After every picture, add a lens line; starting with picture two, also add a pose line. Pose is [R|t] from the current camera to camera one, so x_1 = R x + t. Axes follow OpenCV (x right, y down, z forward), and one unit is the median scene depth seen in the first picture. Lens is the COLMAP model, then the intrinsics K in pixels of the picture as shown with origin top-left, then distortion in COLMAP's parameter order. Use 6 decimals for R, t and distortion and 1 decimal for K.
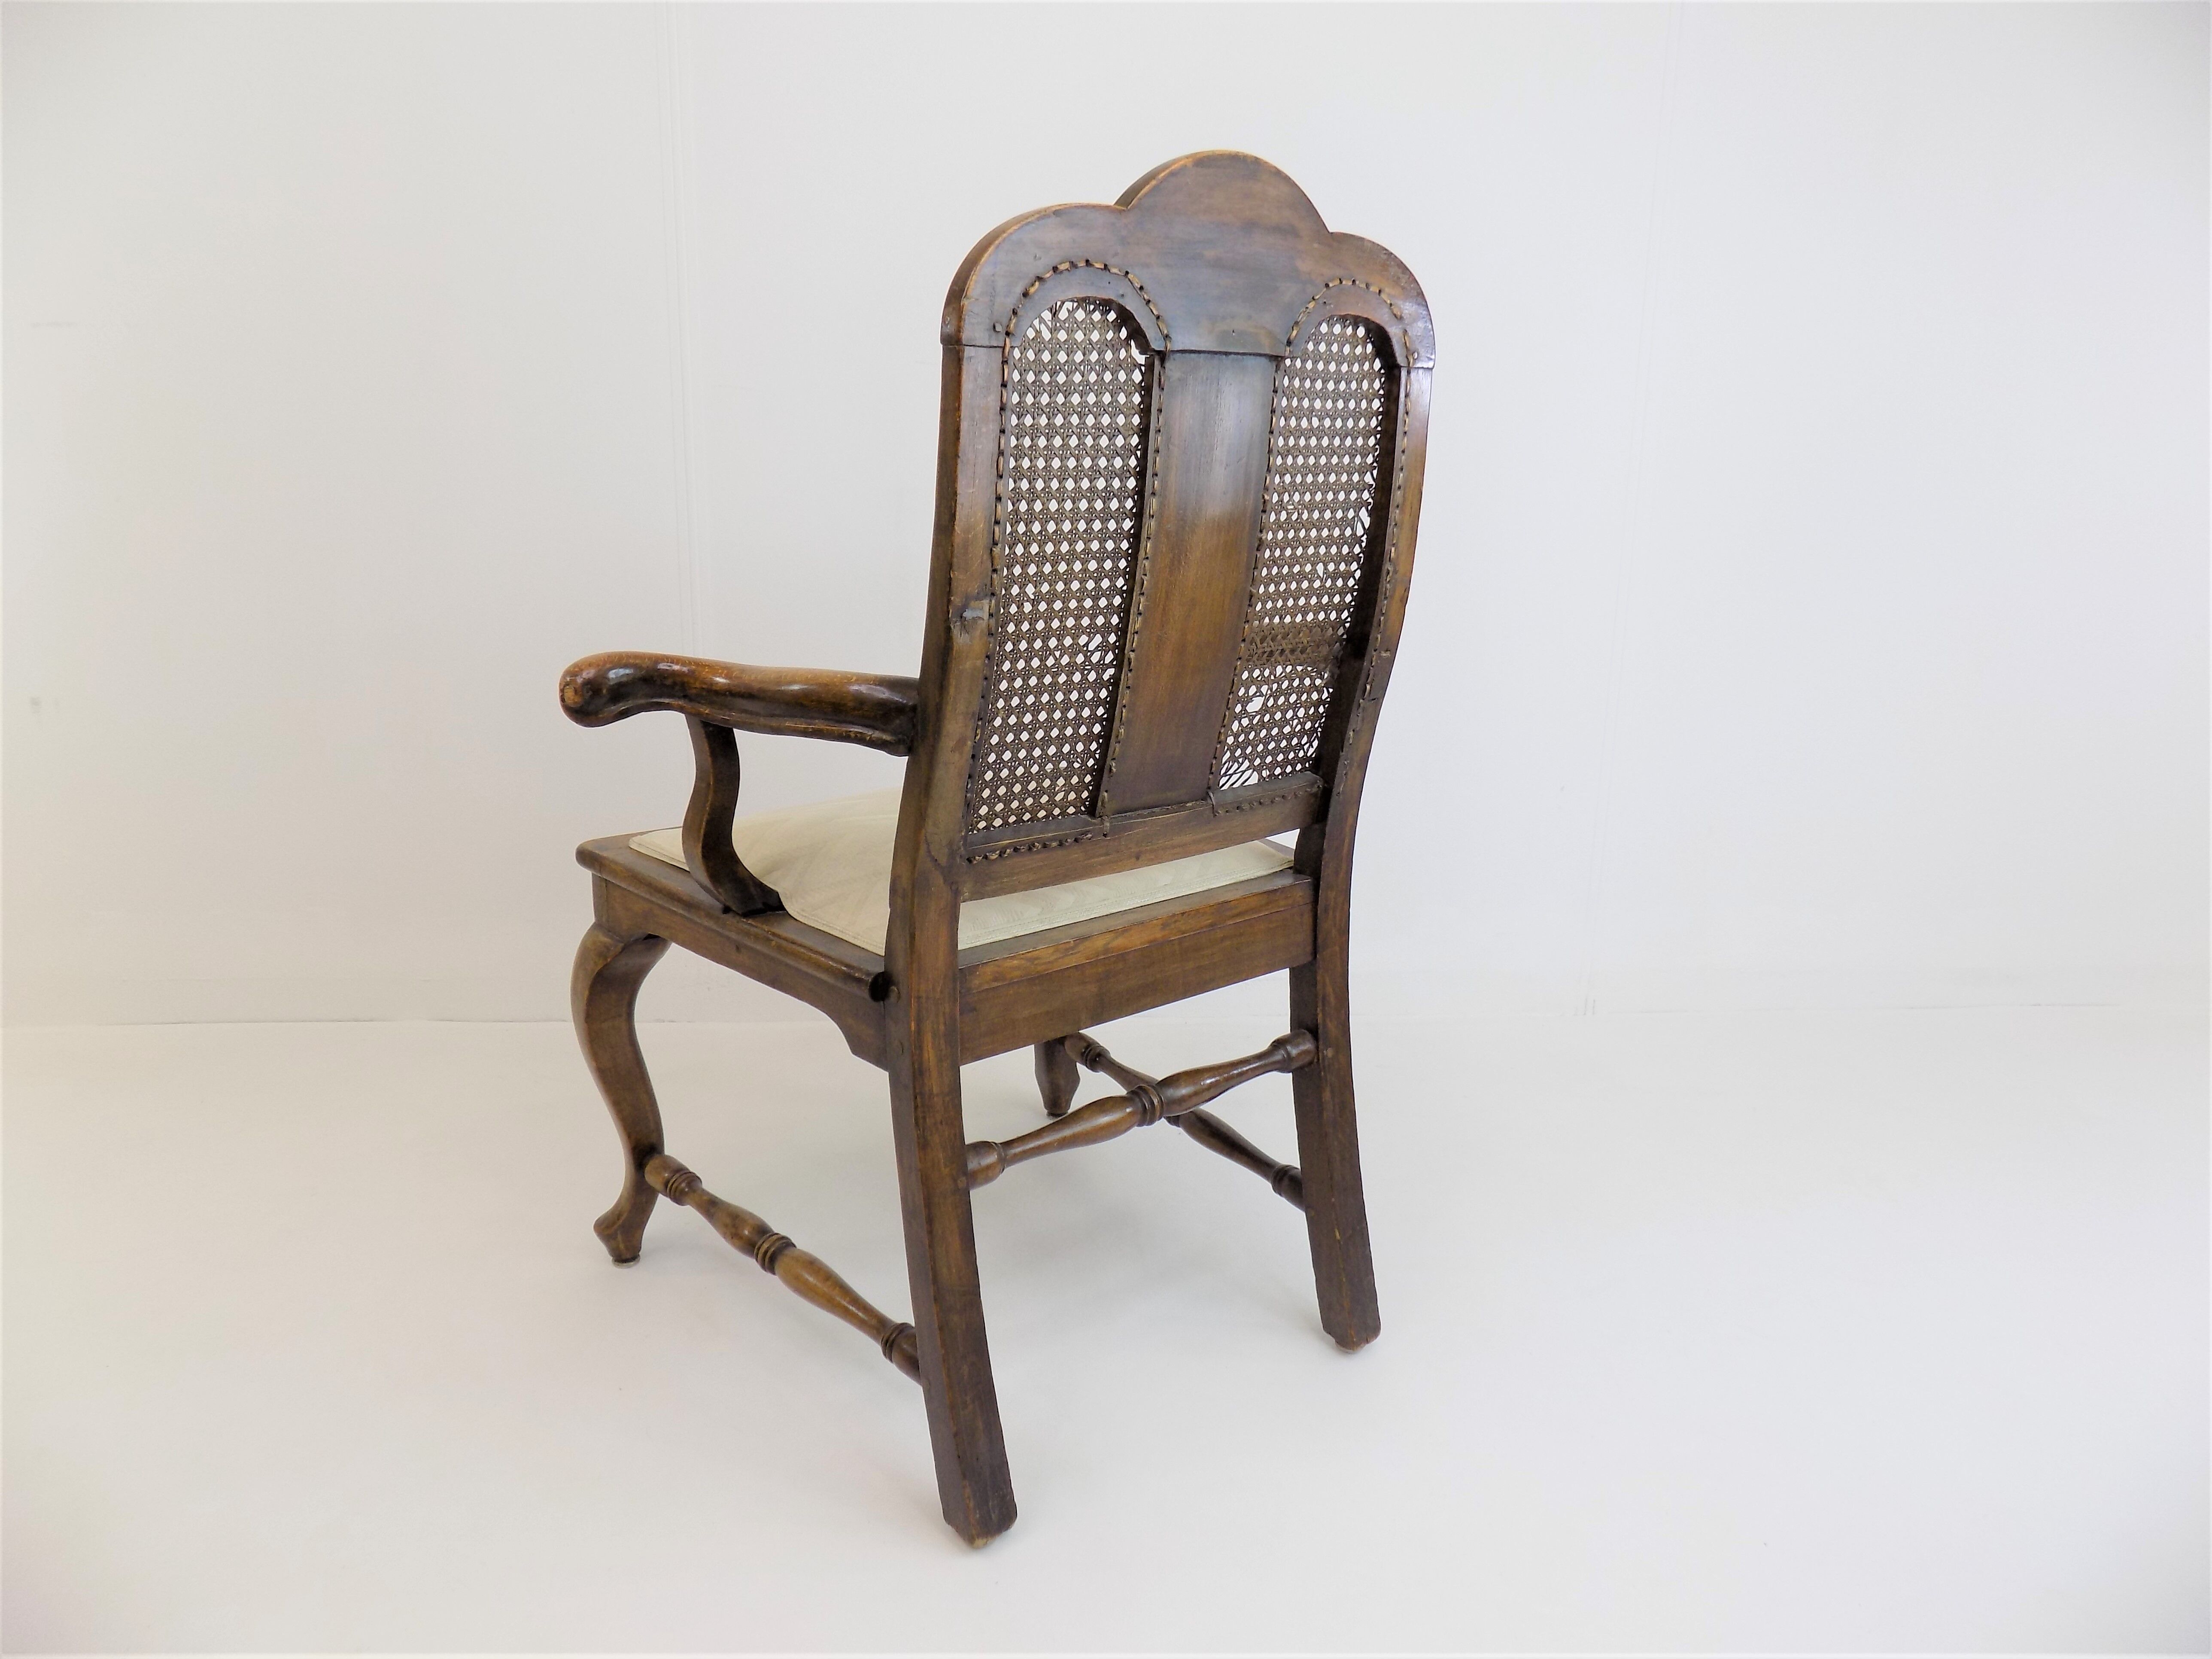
lens RADIAL K [[1486.1, 0, 1113.9], [0, 1486.1, 823.1], [0, 0, 1]] dist [-0.082077, 0.088171]
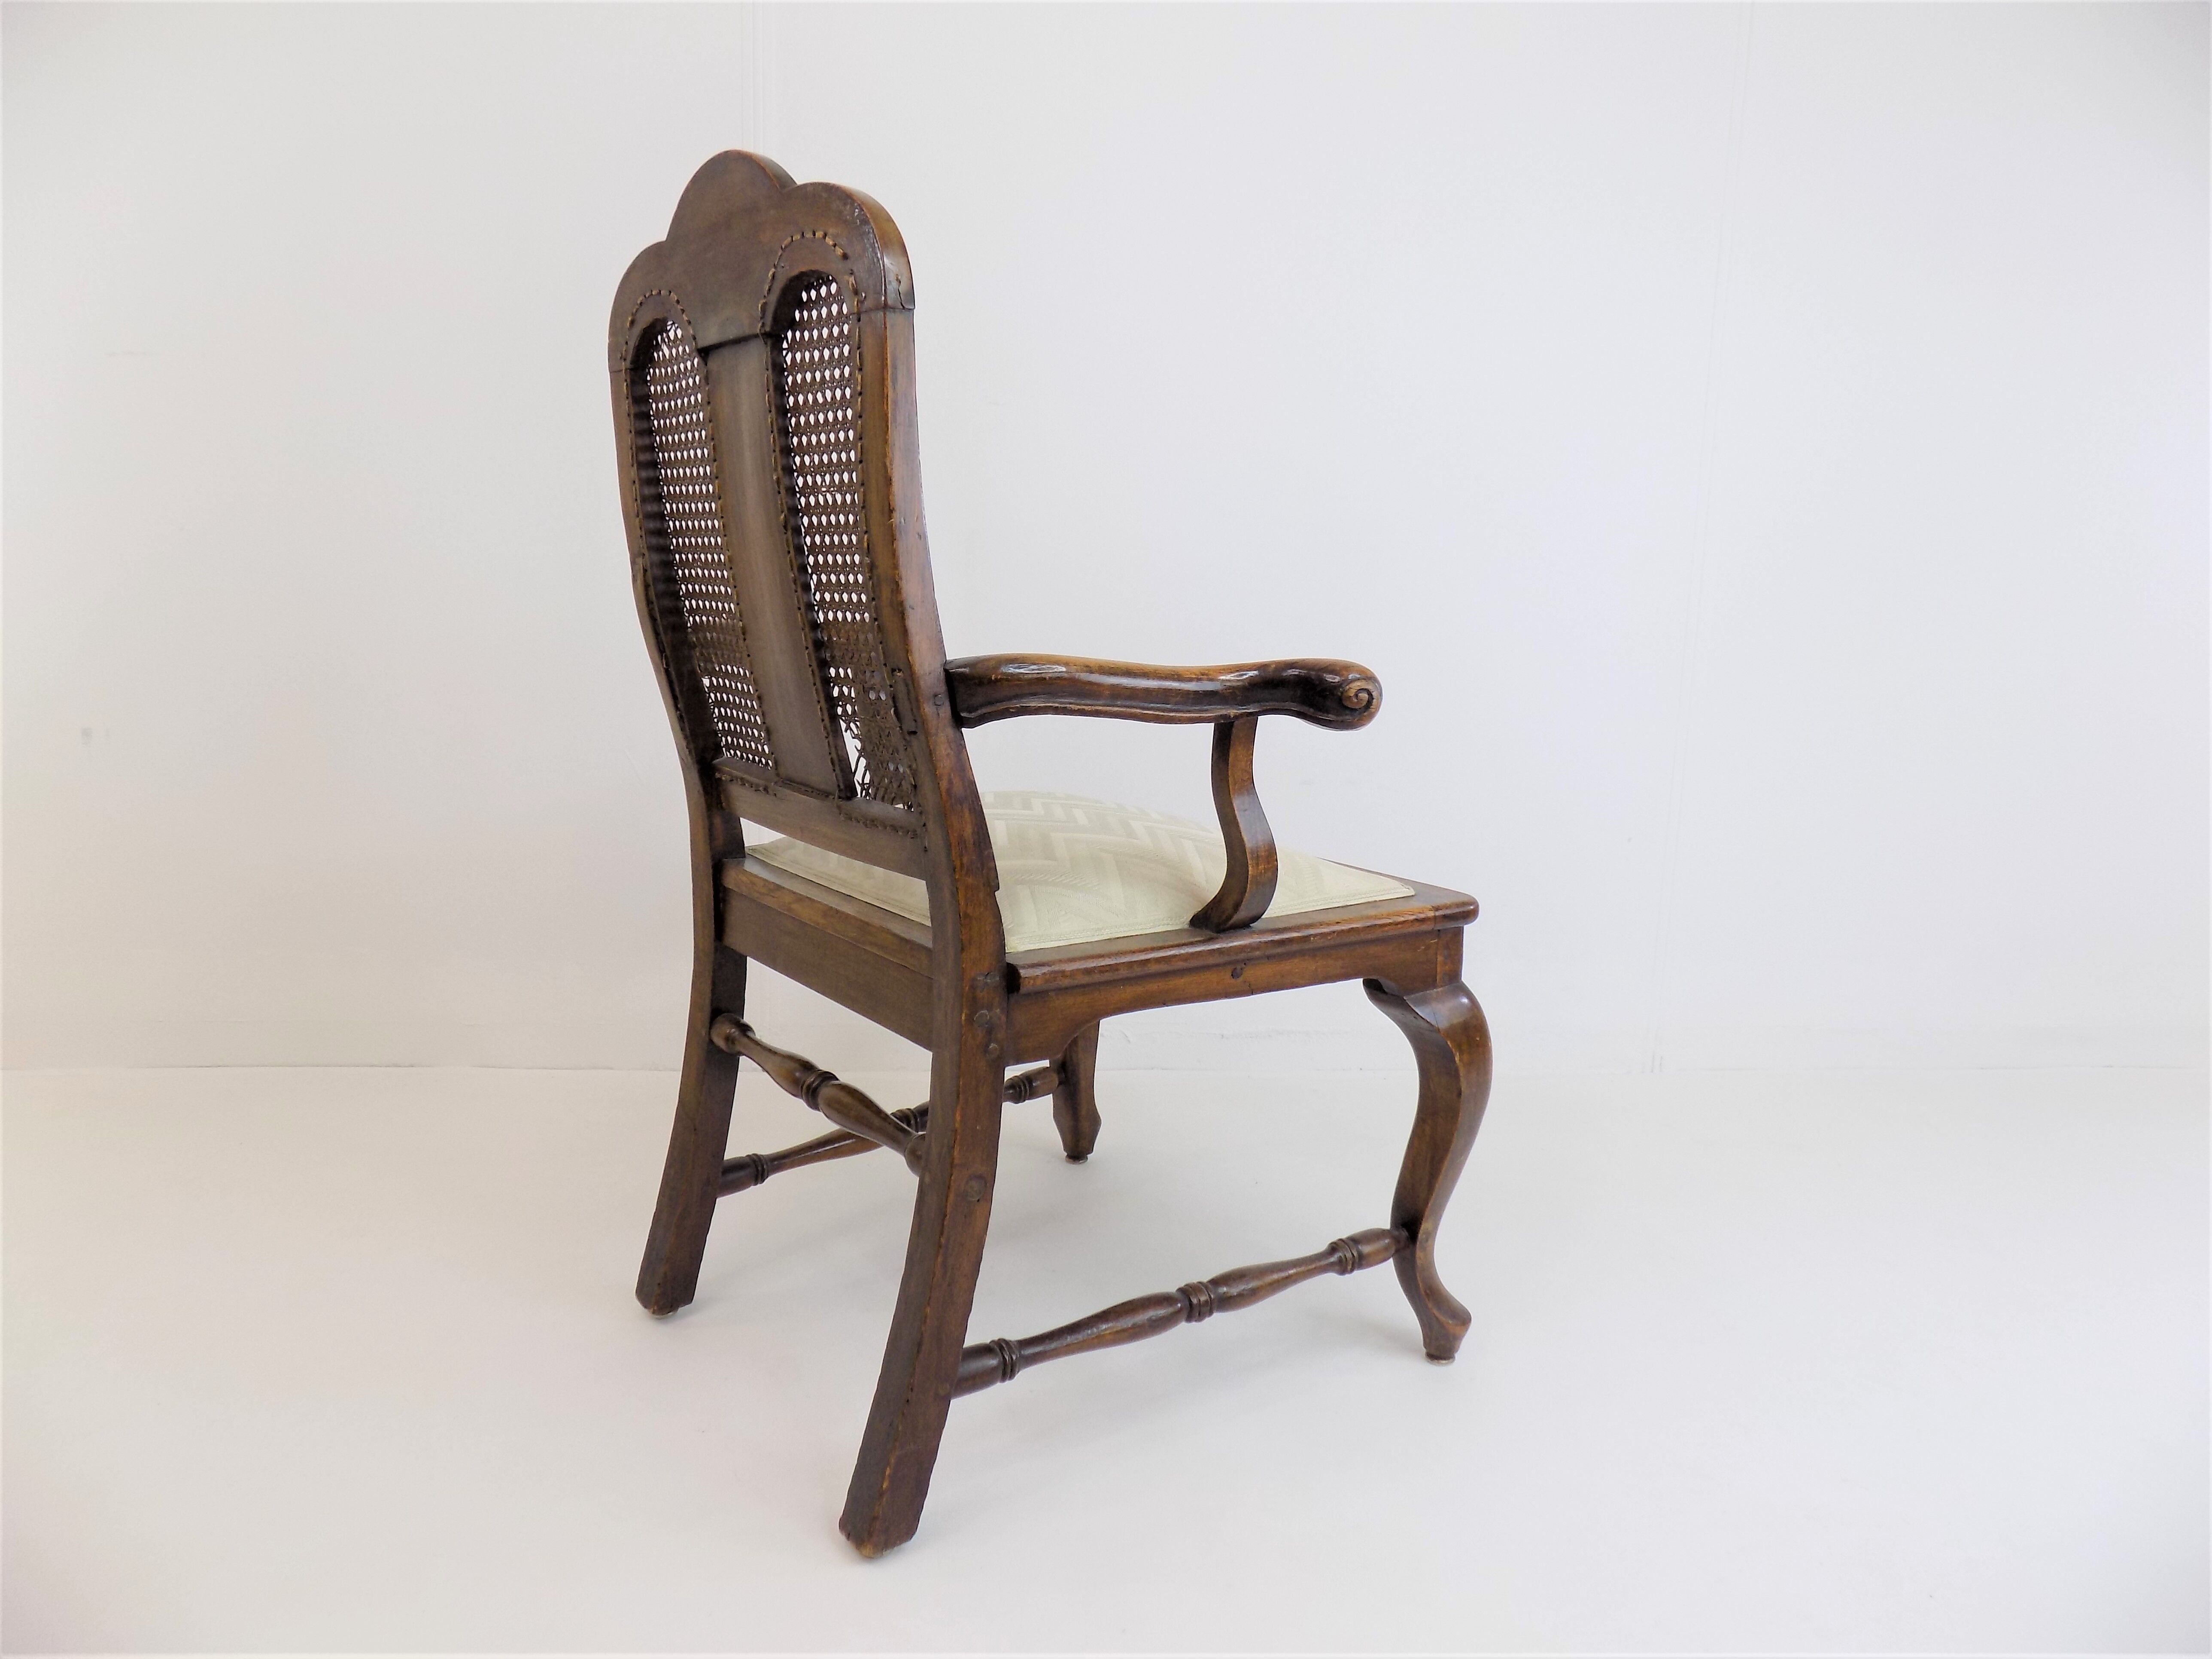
lens RADIAL K [[1506.9, 0, 1112.3], [0, 1506.9, 827.4], [0, 0, 1]] dist [-0.090427, 0.095978]
pose [[-0.013277, 0.165936, -0.986047, 1.103825], [-0.276797, 0.946987, 0.163090, -0.222208], [0.960837, 0.275100, 0.033357, 1.234568]]
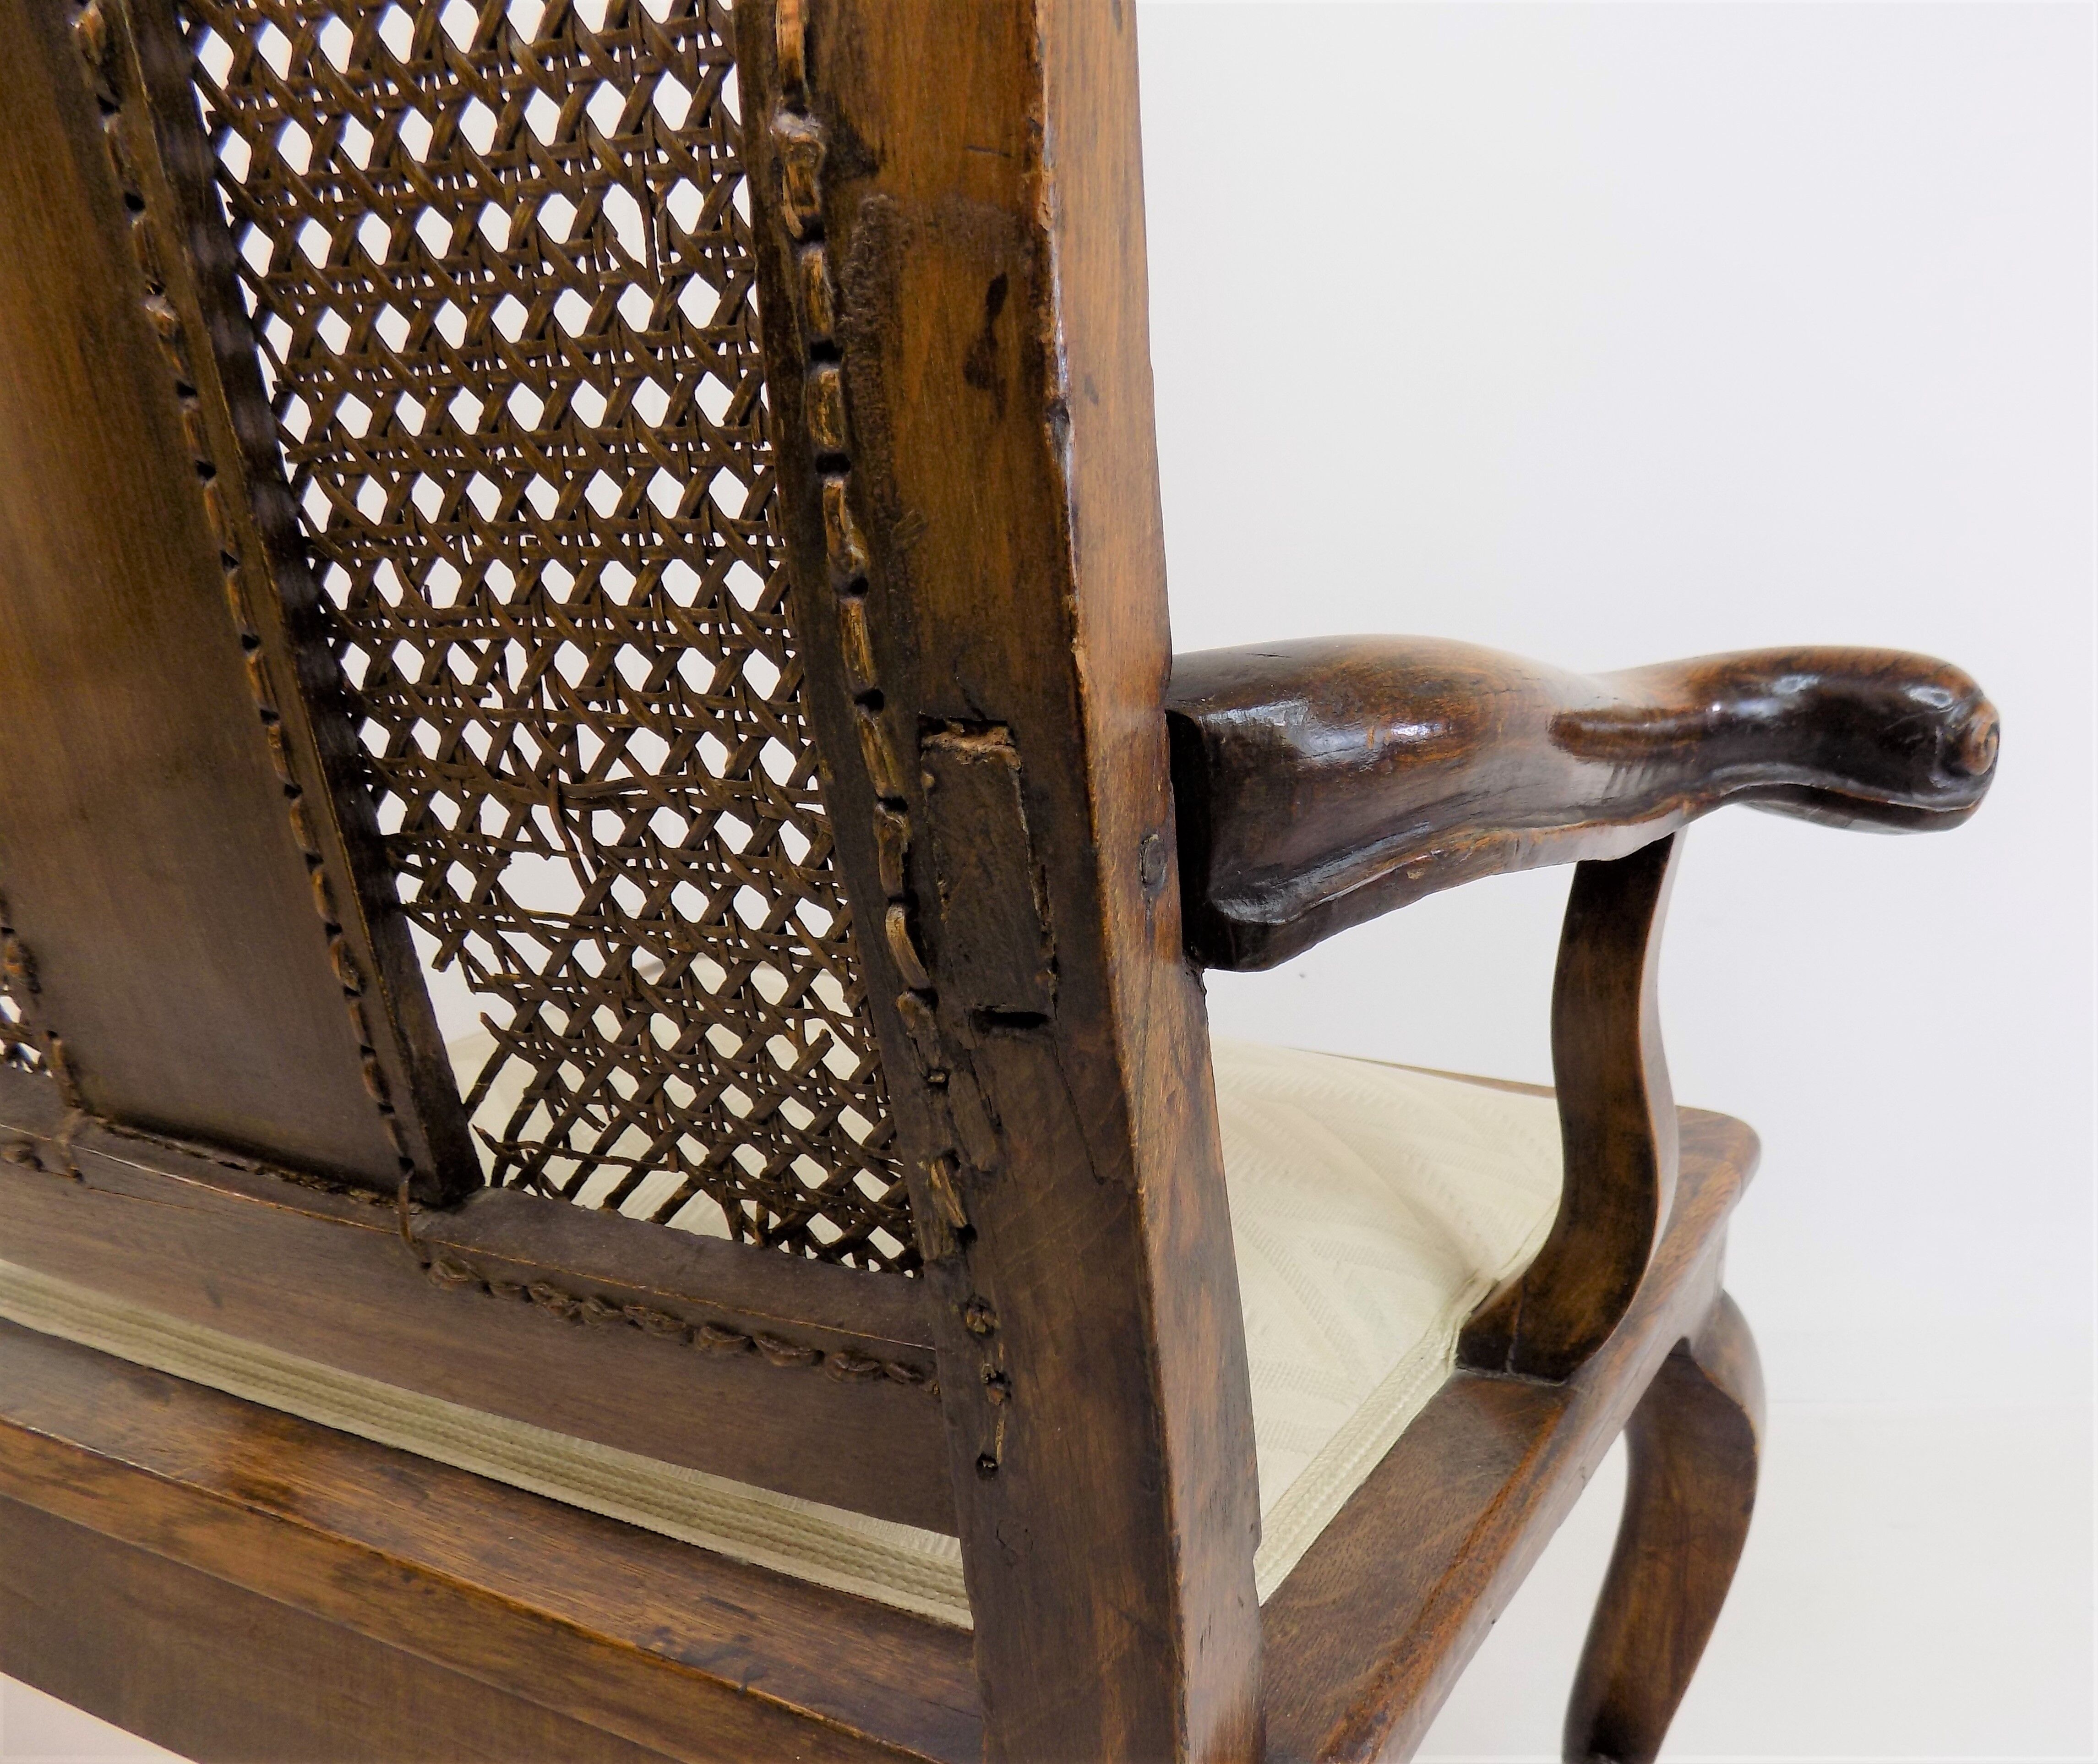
lens RADIAL K [[1589.9, 0, 1178.0], [0, 1589.9, 879.6], [0, 0, 1]] dist [-0.090604, 0.095973]
pose [[0.459801, 0.162515, -0.873025, 0.381076], [-0.245850, 0.967981, 0.050708, -0.127076], [0.853312, 0.191318, 0.485033, 1.049757]]
